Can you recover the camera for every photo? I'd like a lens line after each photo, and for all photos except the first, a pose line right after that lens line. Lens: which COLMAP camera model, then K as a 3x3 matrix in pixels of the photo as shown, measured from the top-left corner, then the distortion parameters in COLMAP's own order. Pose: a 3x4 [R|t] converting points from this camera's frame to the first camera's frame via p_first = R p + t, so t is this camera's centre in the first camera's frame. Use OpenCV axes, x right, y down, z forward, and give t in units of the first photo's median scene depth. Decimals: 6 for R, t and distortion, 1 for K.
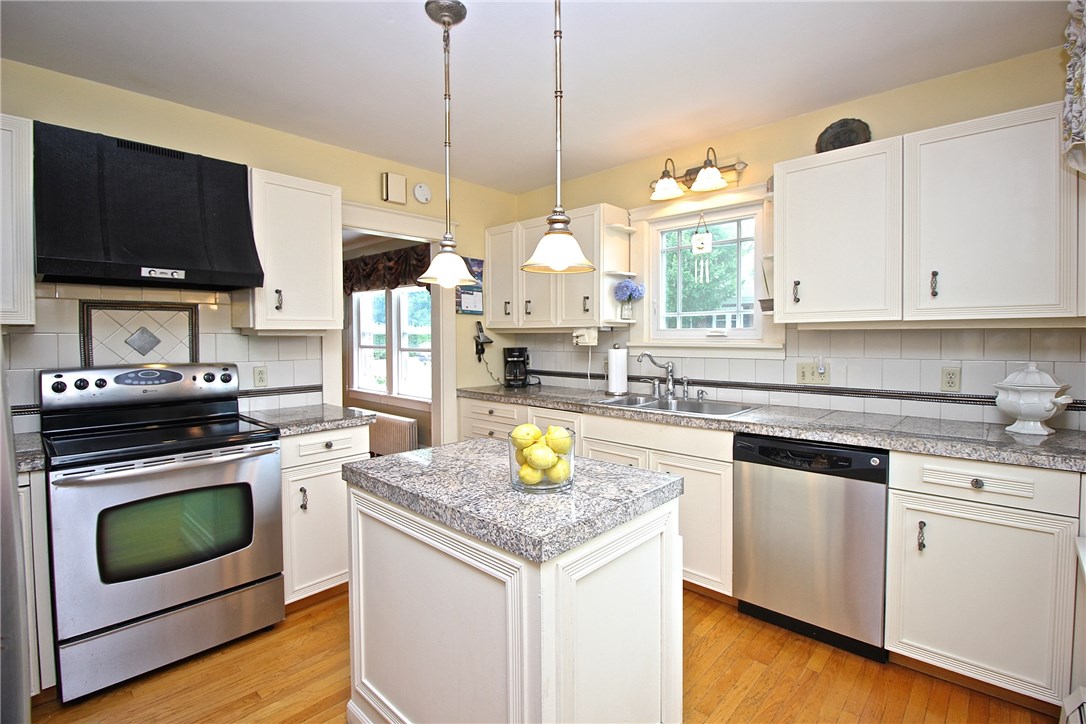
lens RADIAL K [[504.2, 0, 548.3], [0, 504.2, 359.2], [0, 0, 1]] dist [-0.012526, -0.004799]
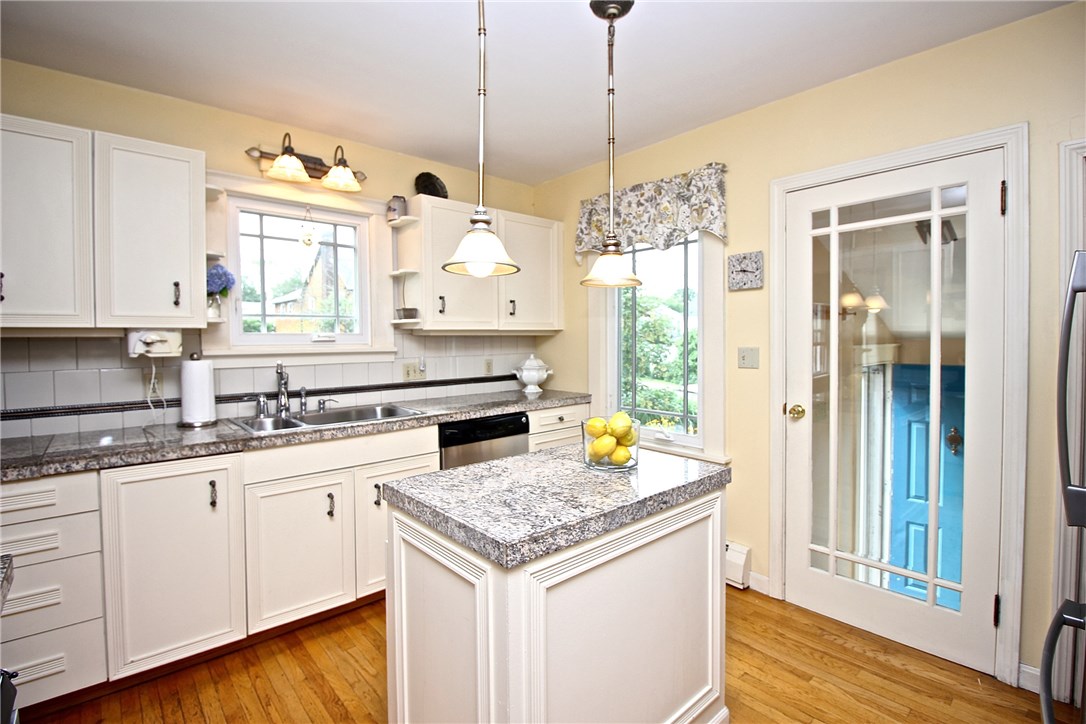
lens RADIAL K [[504.2, 0, 545.7], [0, 504.2, 354.9], [0, 0, 1]] dist [-0.012526, -0.004799]
pose [[0.087442, -0.028372, 0.995765, -0.653380], [0.053764, 0.998272, 0.023722, -0.023163], [-0.994718, 0.051462, 0.088816, 0.571924]]
